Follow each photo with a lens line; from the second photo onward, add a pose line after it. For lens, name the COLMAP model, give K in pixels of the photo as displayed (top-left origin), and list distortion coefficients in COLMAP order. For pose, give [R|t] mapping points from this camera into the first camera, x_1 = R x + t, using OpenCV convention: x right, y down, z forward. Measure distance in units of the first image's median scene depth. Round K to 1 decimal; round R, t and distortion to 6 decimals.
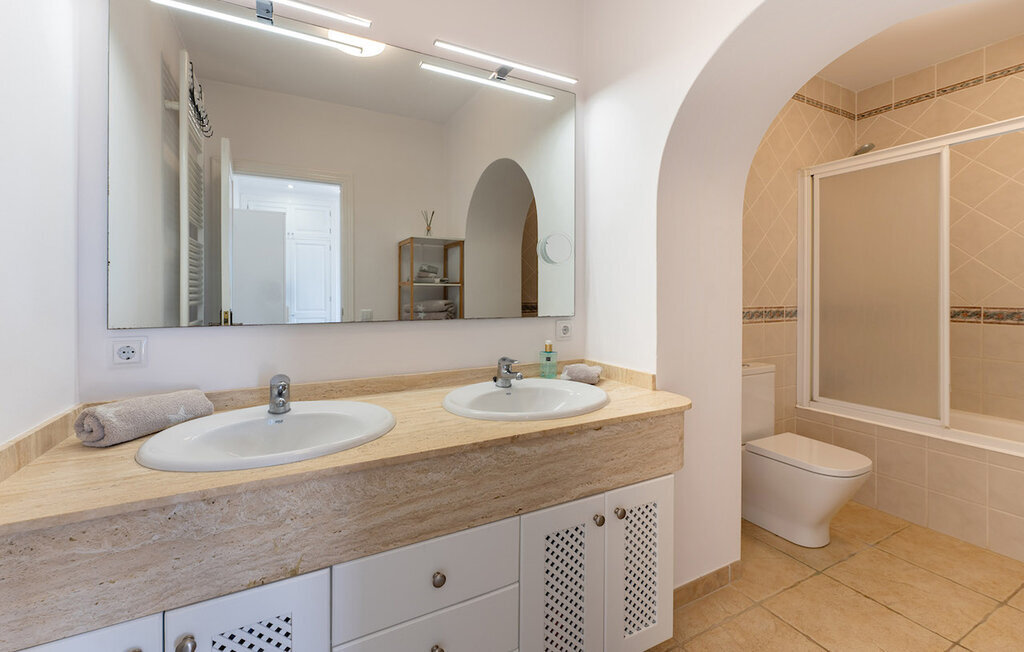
lens RADIAL K [[422.9, 0, 491.0], [0, 422.9, 294.4], [0, 0, 1]] dist [0.000261, 0.000670]
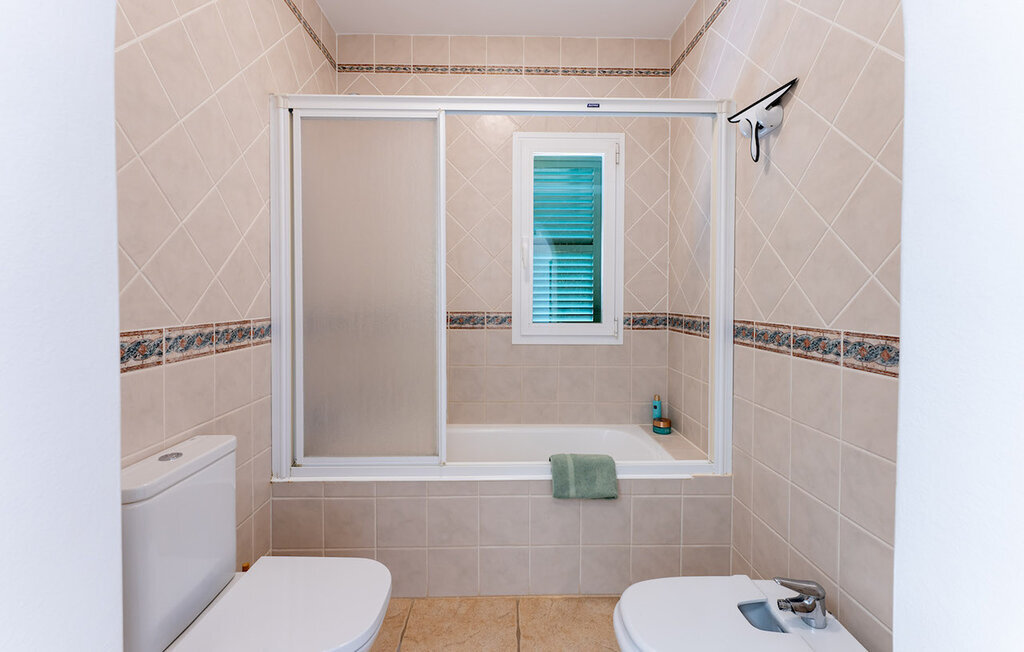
lens RADIAL K [[422.9, 0, 496.6], [0, 422.9, 304.6], [0, 0, 1]] dist [0.000261, 0.000670]
pose [[0.423301, -0.016611, 0.905837, 0.317072], [0.002795, 0.999851, 0.017029, -0.001635], [-0.905985, -0.004677, 0.423284, 0.458682]]
